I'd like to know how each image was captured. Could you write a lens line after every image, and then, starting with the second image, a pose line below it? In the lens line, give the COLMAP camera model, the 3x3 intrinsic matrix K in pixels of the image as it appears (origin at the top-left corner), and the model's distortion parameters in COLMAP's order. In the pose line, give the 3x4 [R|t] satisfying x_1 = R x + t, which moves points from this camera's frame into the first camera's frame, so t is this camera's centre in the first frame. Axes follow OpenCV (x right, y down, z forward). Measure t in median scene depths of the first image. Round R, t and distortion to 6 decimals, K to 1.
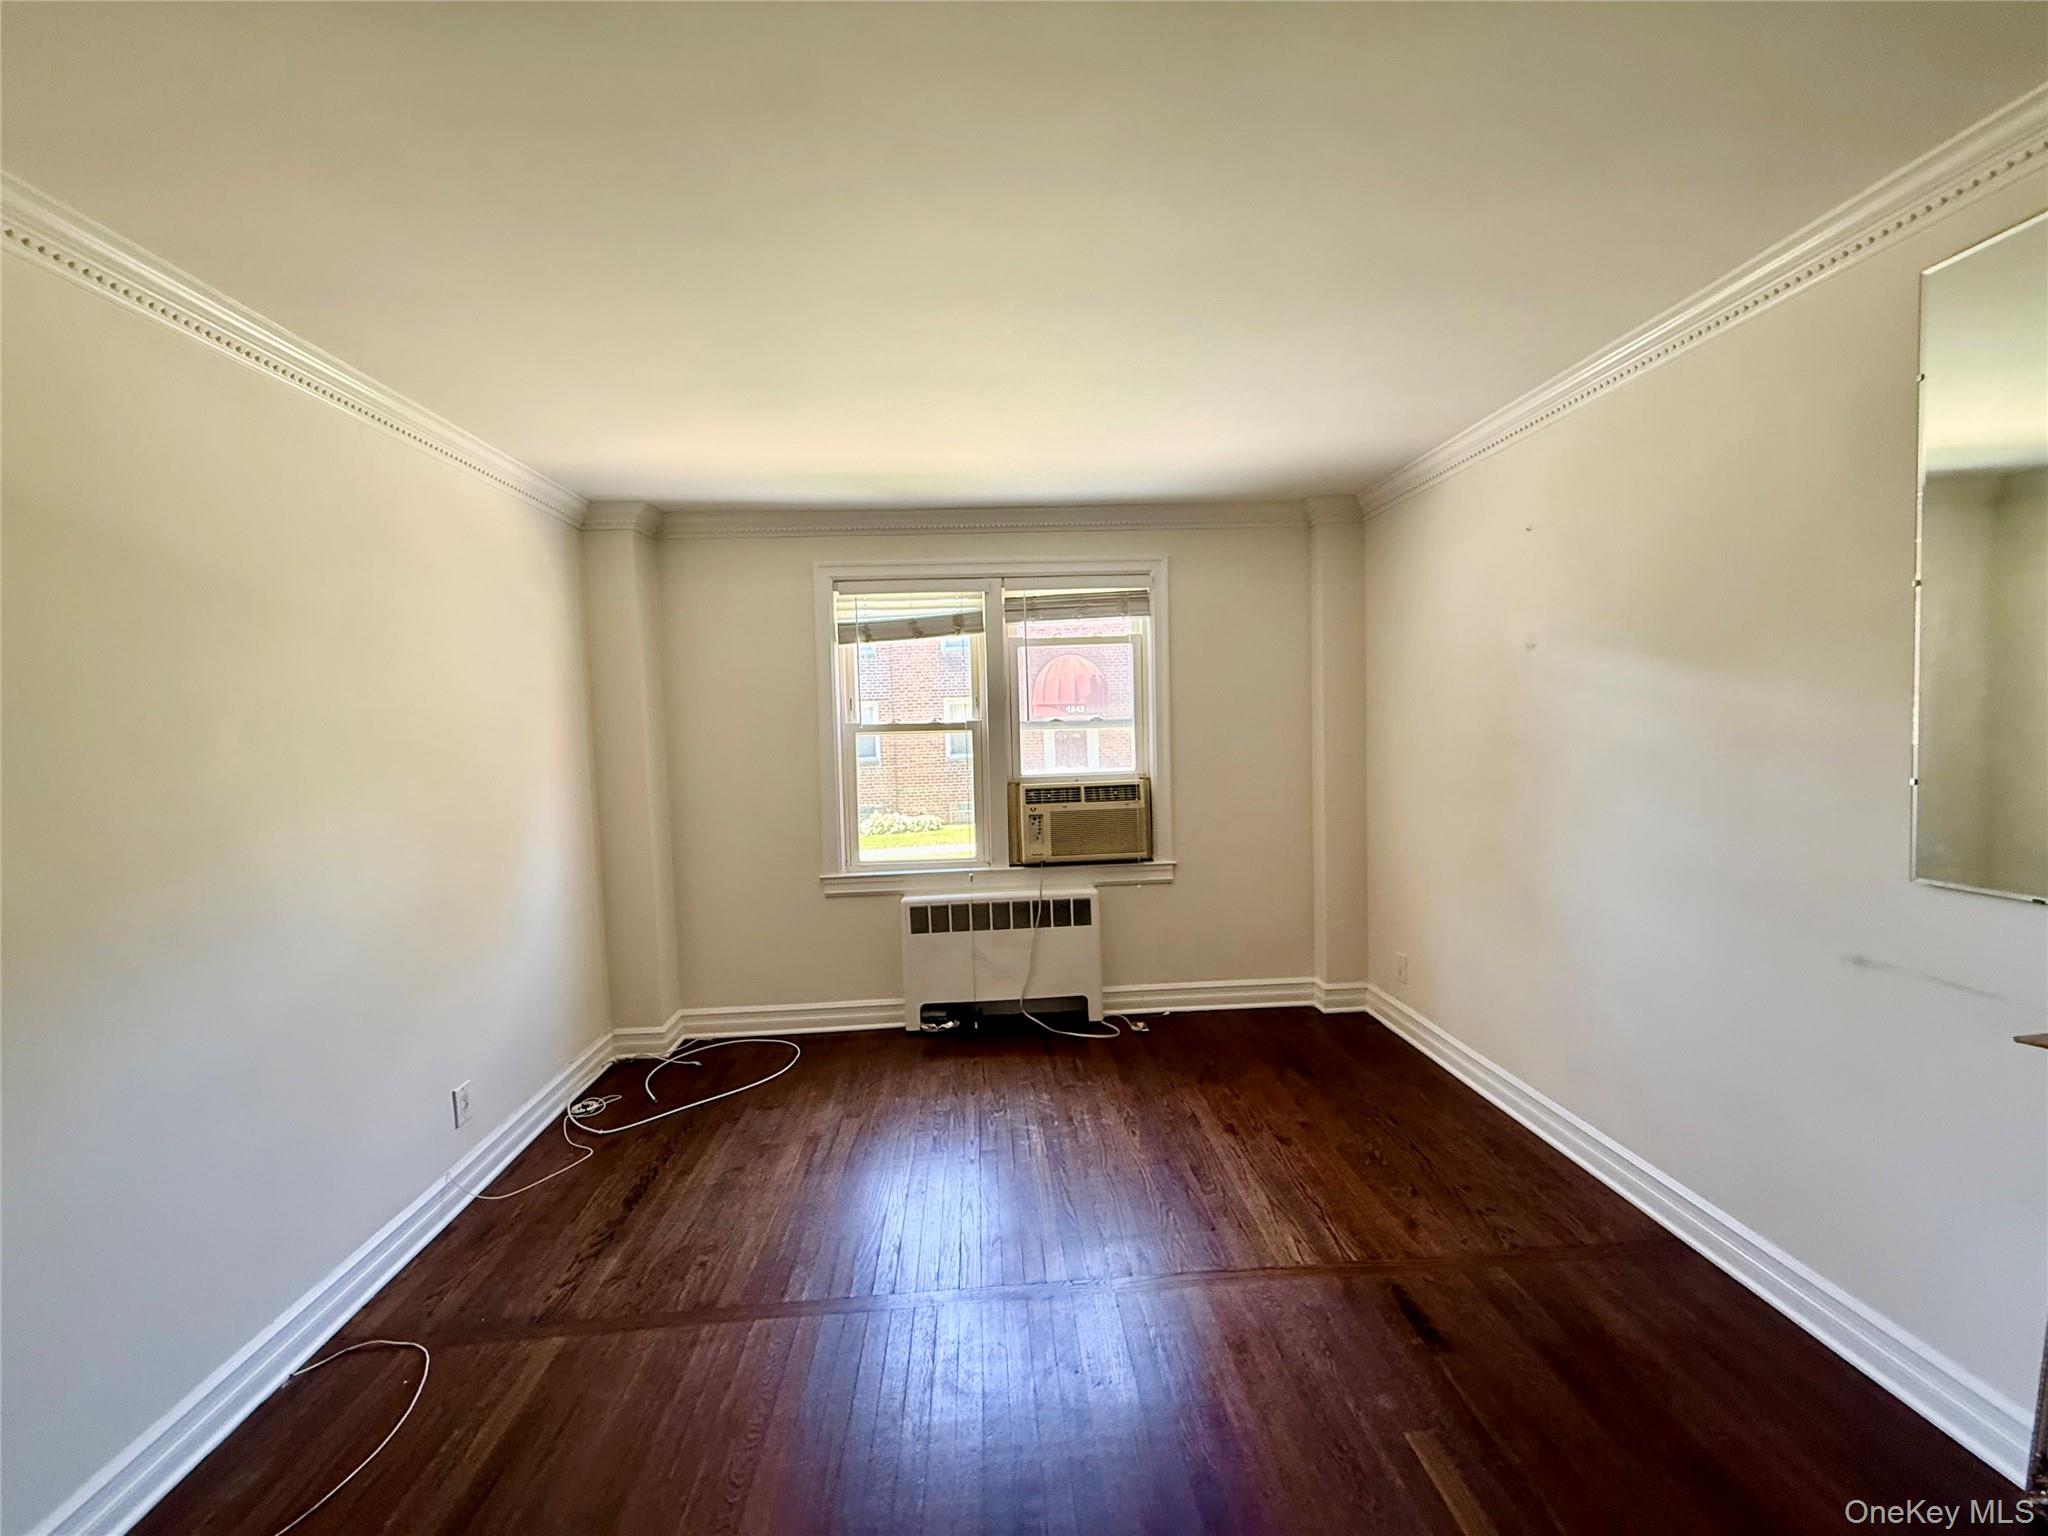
lens RADIAL K [[826.4, 0, 1018.7], [0, 826.4, 759.9], [0, 0, 1]] dist [0.004216, 0.000395]
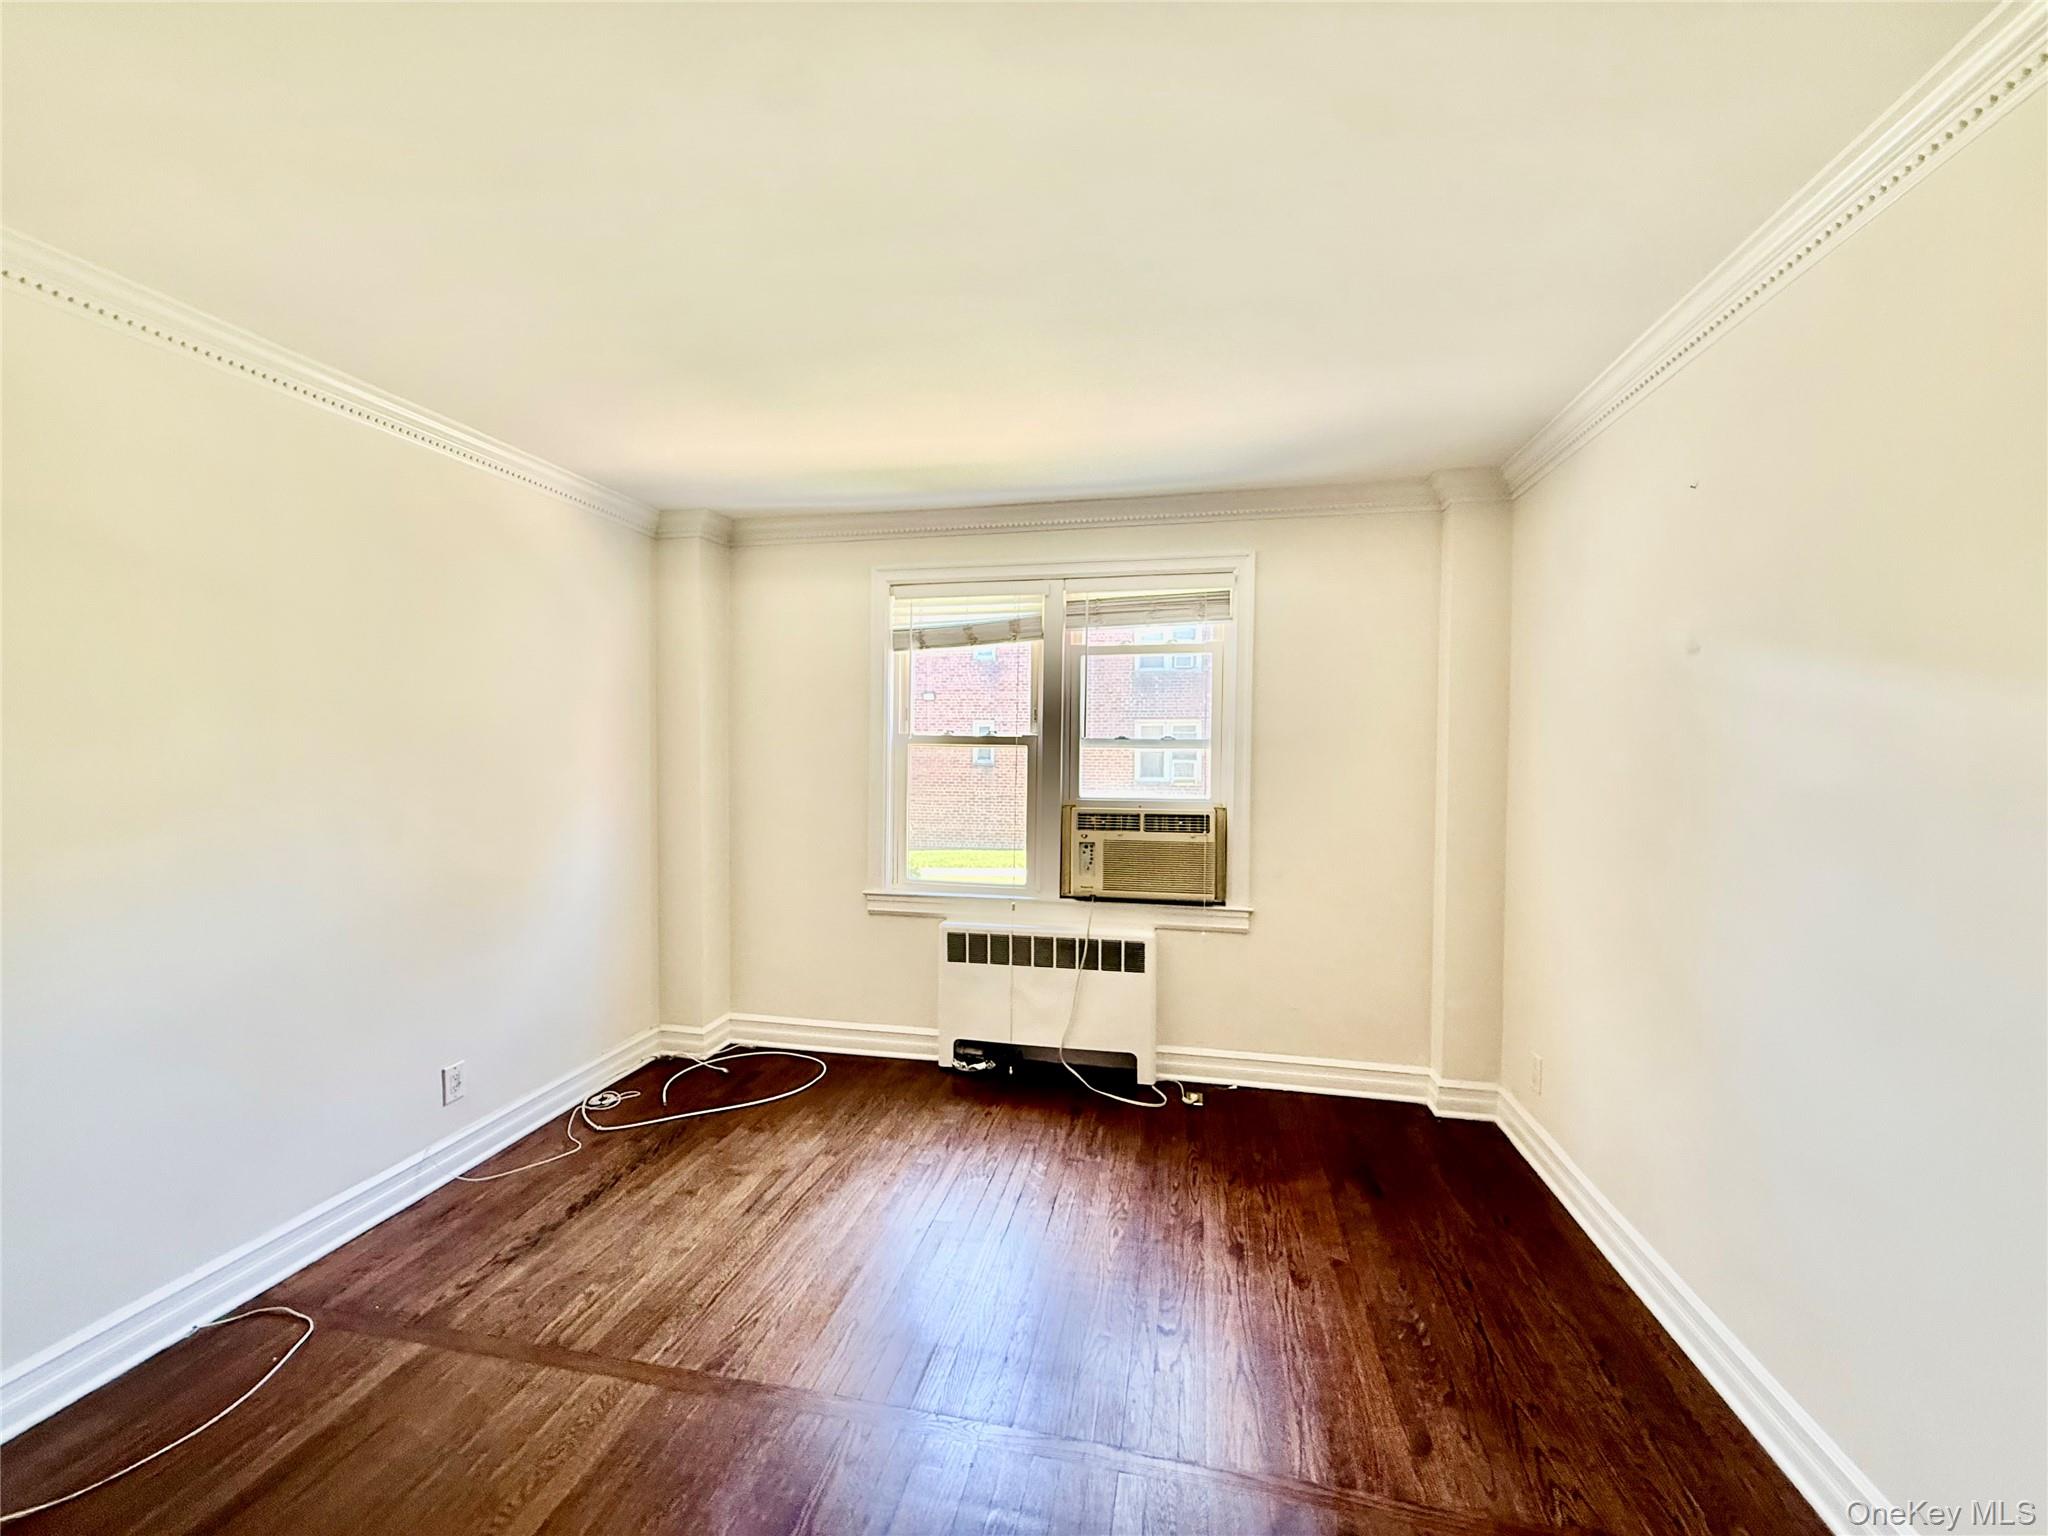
lens RADIAL K [[826.4, 0, 1013.5], [0, 826.4, 758.5], [0, 0, 1]] dist [0.004216, 0.000395]
pose [[0.963206, 0.039733, -0.265812, 0.199611], [-0.047342, 0.998630, -0.022278, -0.000006], [0.264563, 0.034042, 0.963767, 0.129575]]
